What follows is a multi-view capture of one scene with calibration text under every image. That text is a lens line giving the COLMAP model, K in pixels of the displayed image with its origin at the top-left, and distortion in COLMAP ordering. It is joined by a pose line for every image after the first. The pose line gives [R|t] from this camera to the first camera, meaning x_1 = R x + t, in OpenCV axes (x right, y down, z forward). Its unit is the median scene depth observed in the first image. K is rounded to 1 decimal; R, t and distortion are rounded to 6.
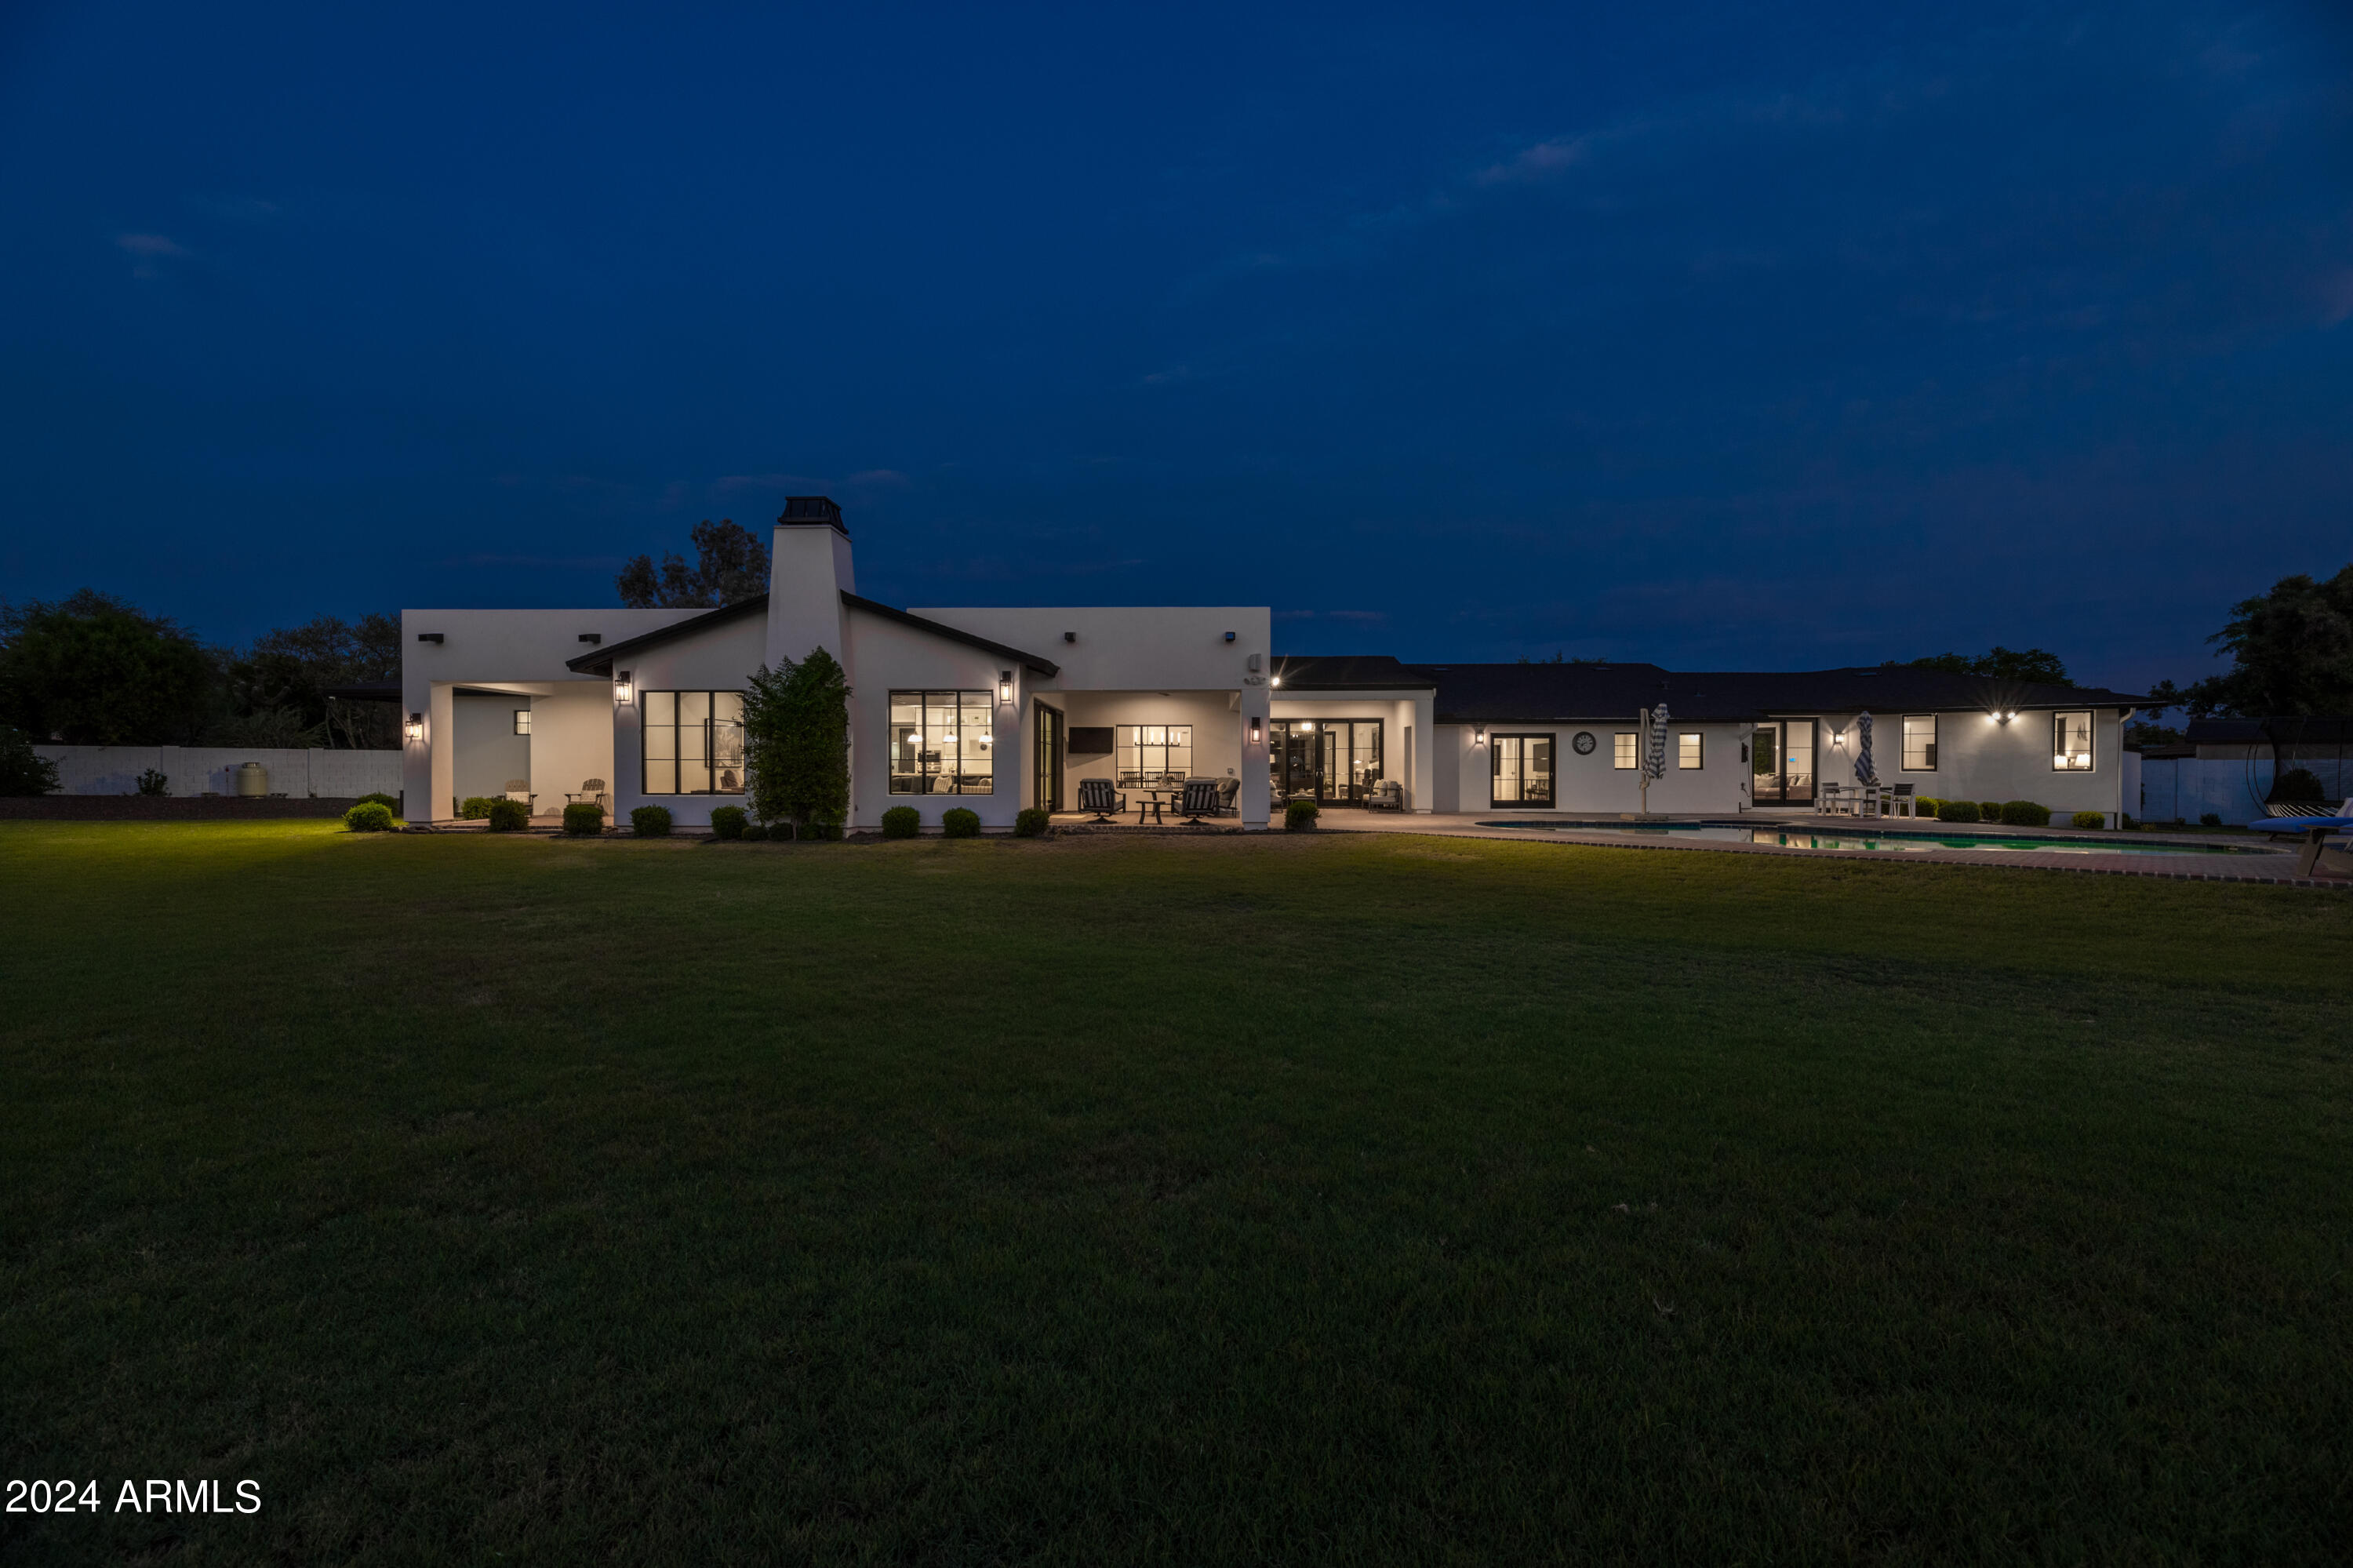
lens RADIAL K [[954.1, 0, 1167.8], [0, 954.1, 782.8], [0, 0, 1]] dist [-0.000845, 0.000642]
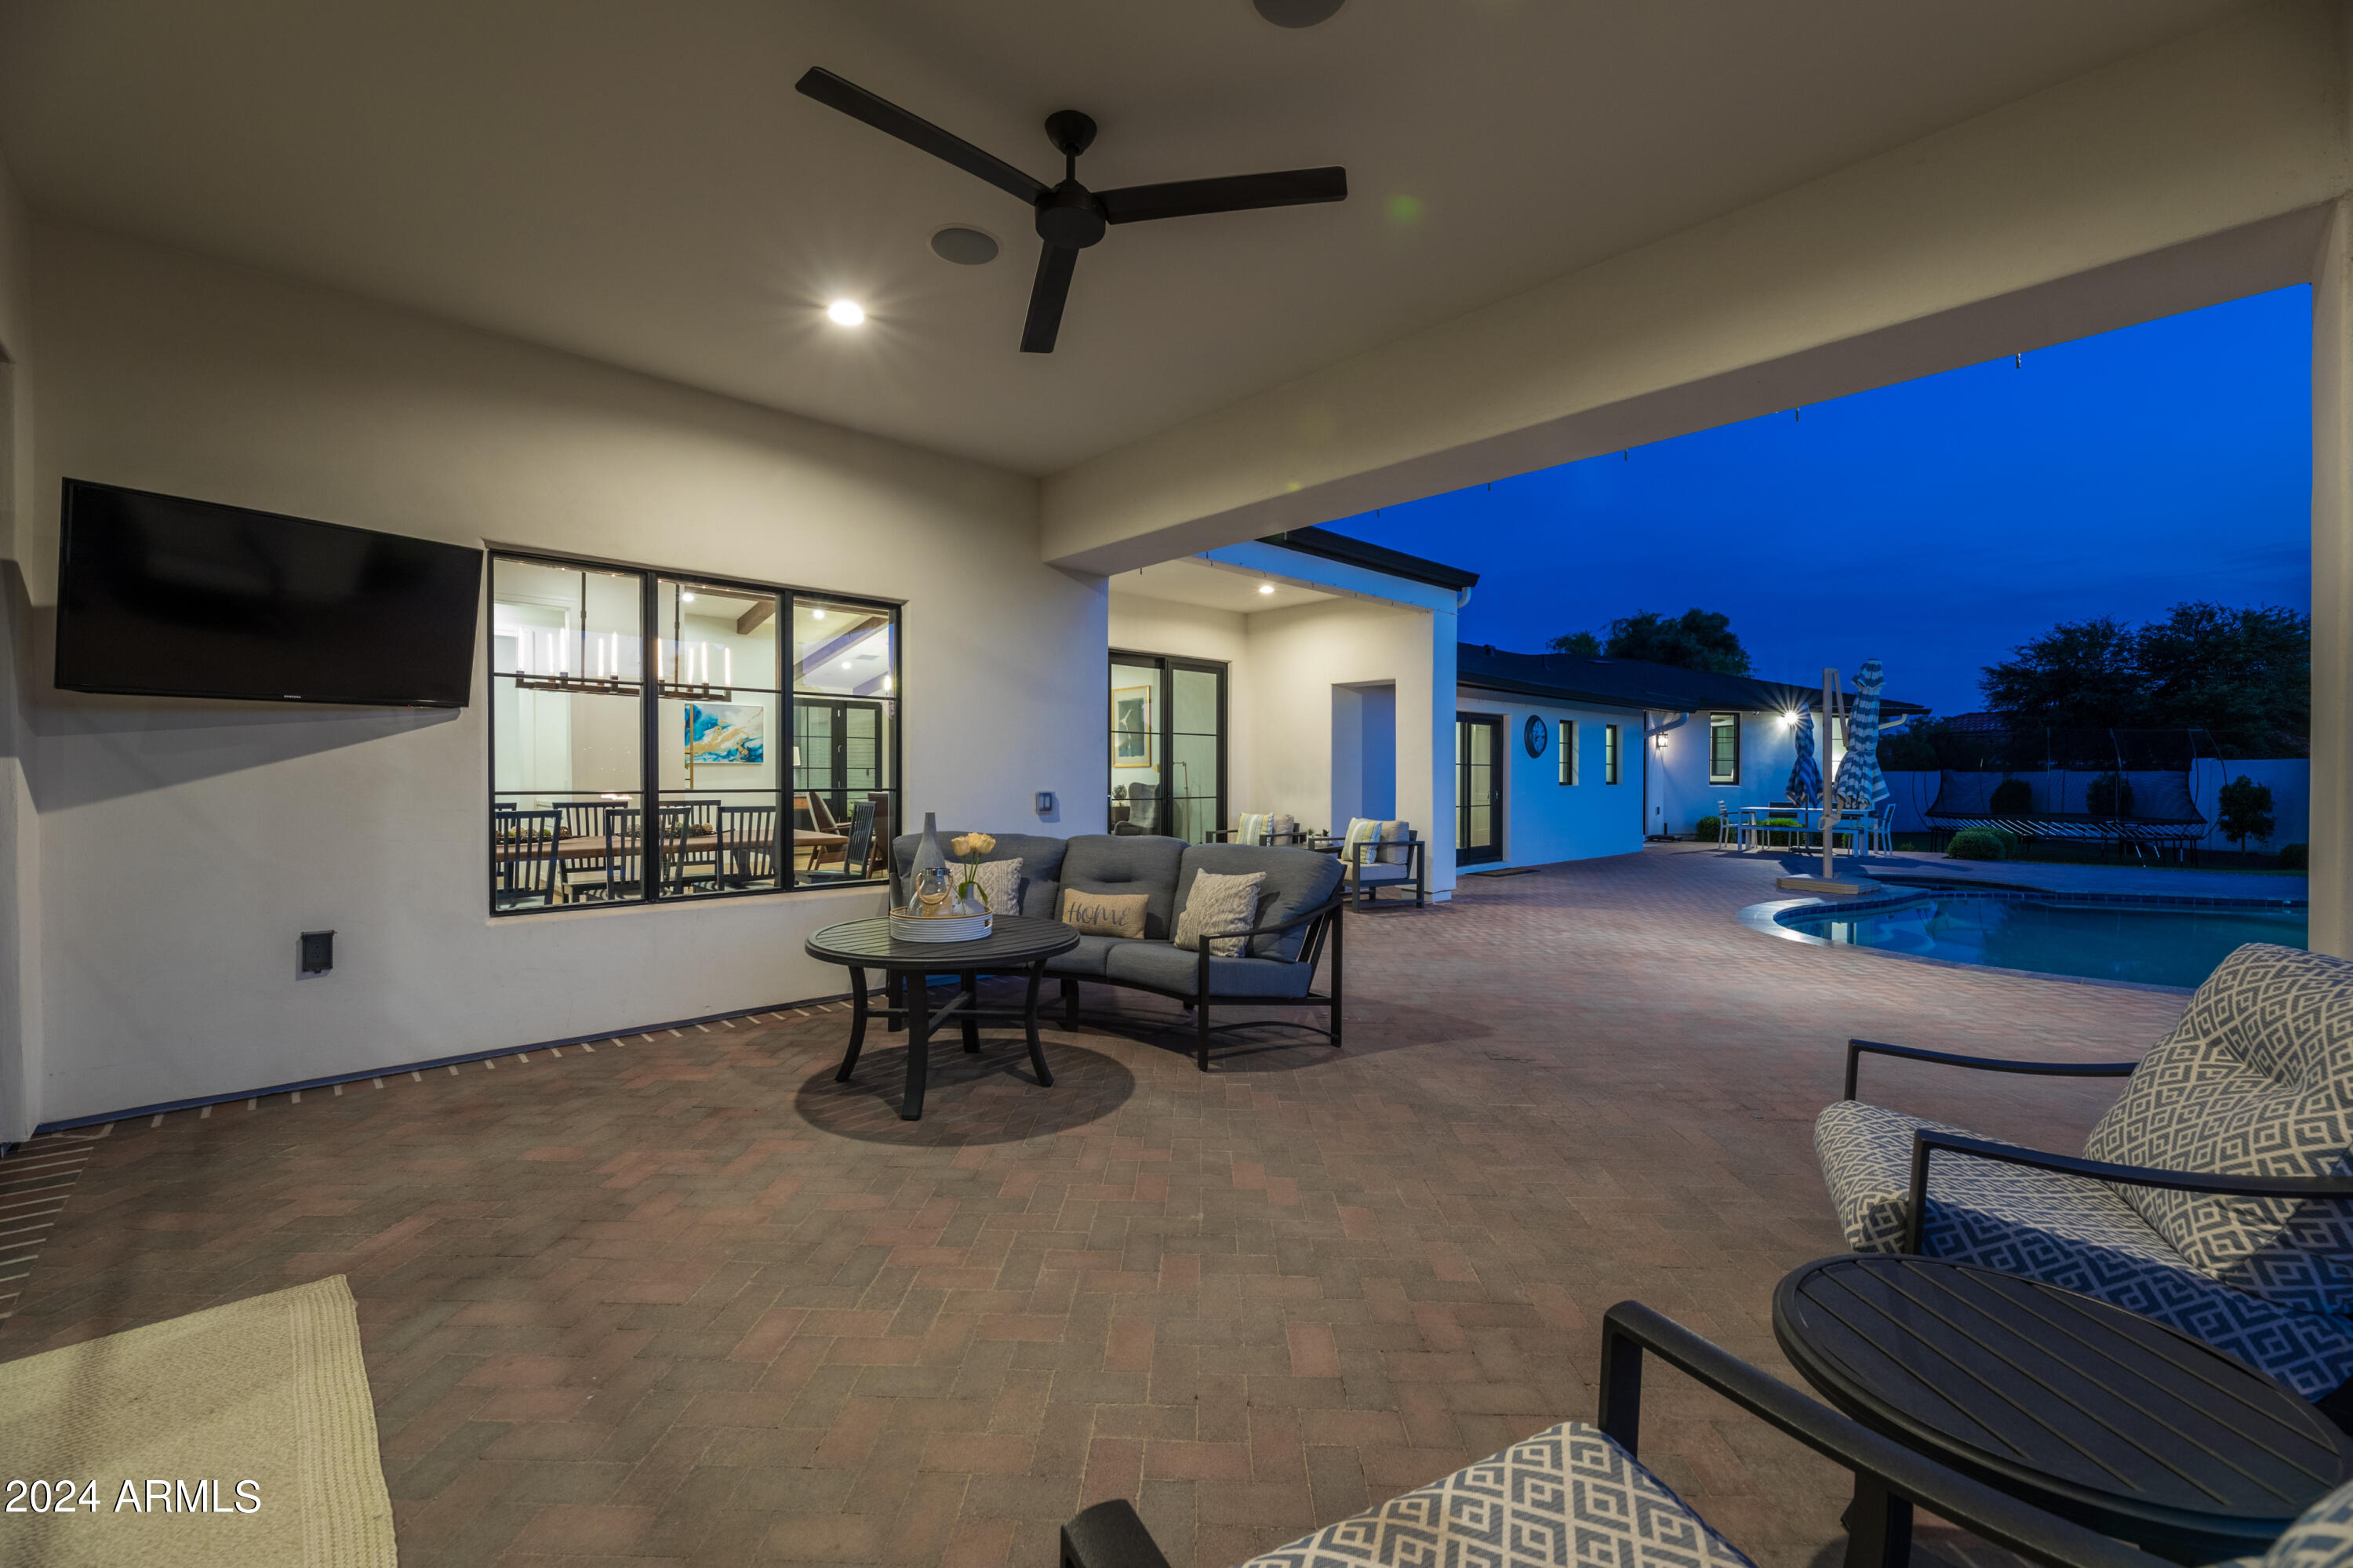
lens RADIAL K [[954.1, 0, 1173.7], [0, 954.1, 773.0], [0, 0, 1]] dist [-0.000845, 0.000642]
pose [[0.707079, 0.003564, 0.707125, -0.097361], [0.005261, 0.999933, -0.010300, -0.019077], [-0.707115, 0.011003, 0.707013, 0.885031]]
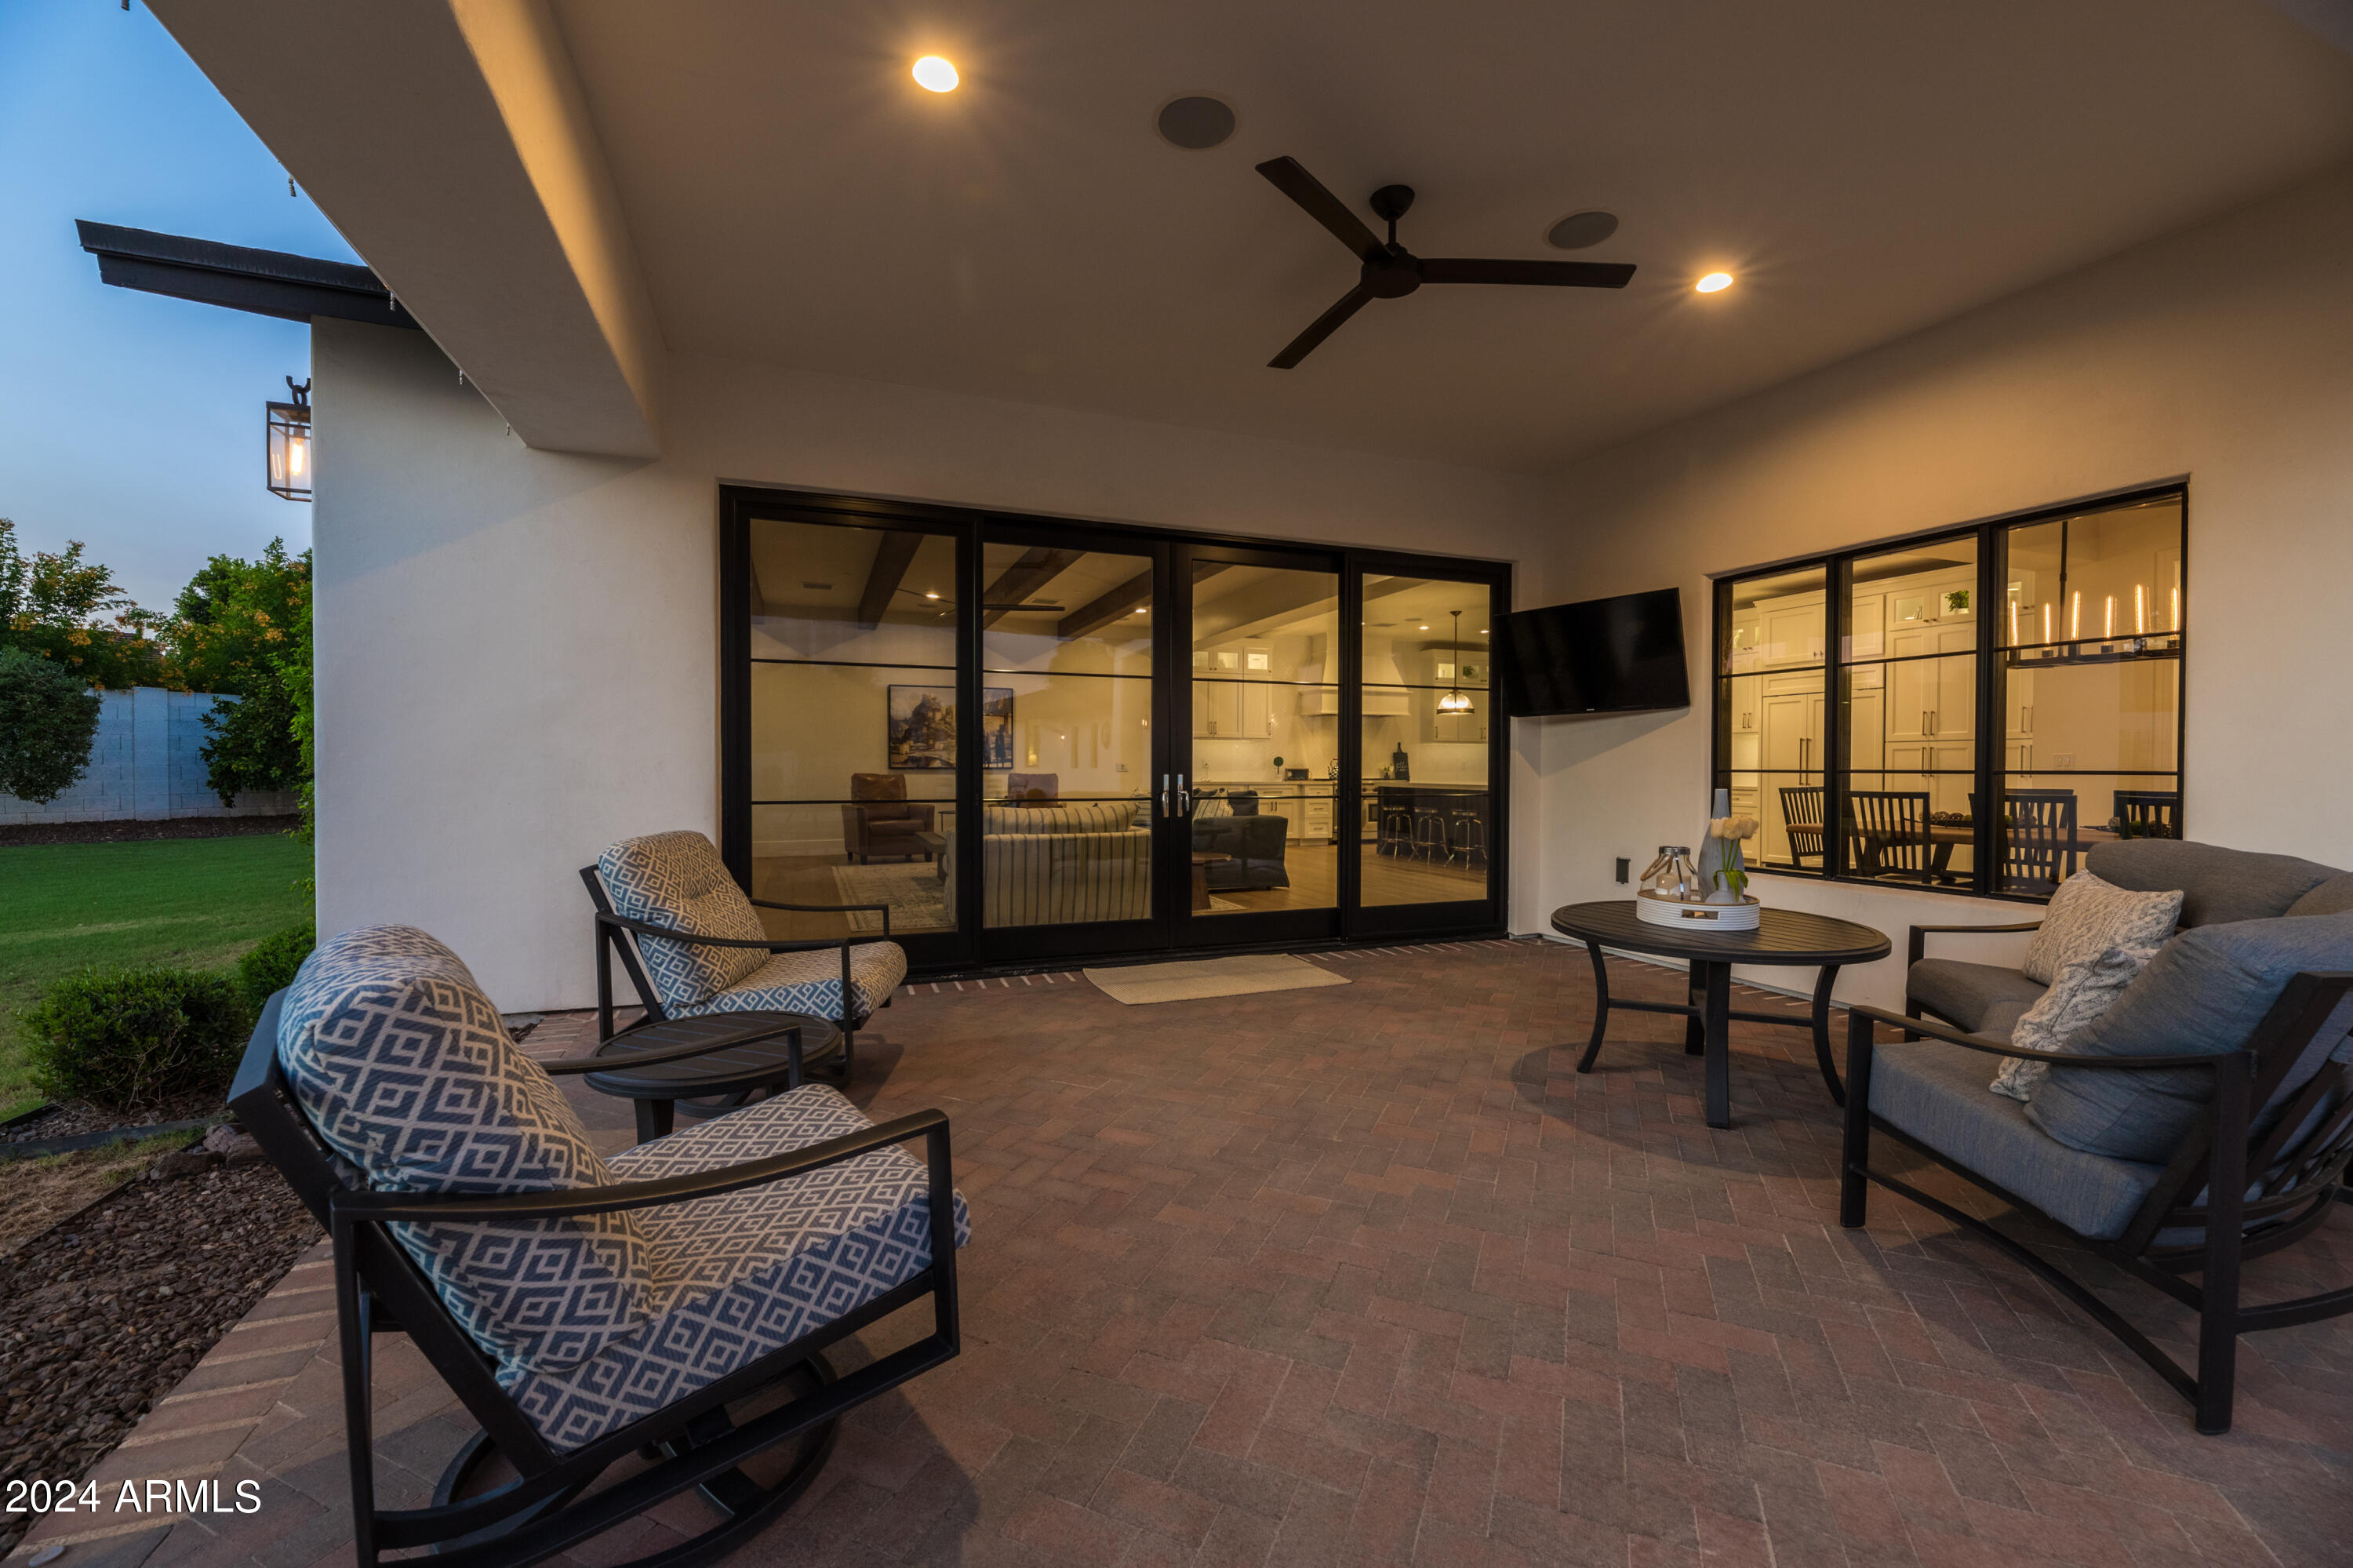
lens RADIAL K [[954.1, 0, 1185.2], [0, 954.1, 784.3], [0, 0, 1]] dist [-0.000845, 0.000642]
pose [[0.386839, 0.016943, -0.921992, 0.111200], [-0.013207, 0.999830, 0.012832, -0.015821], [0.922053, 0.007213, 0.386997, 0.896708]]
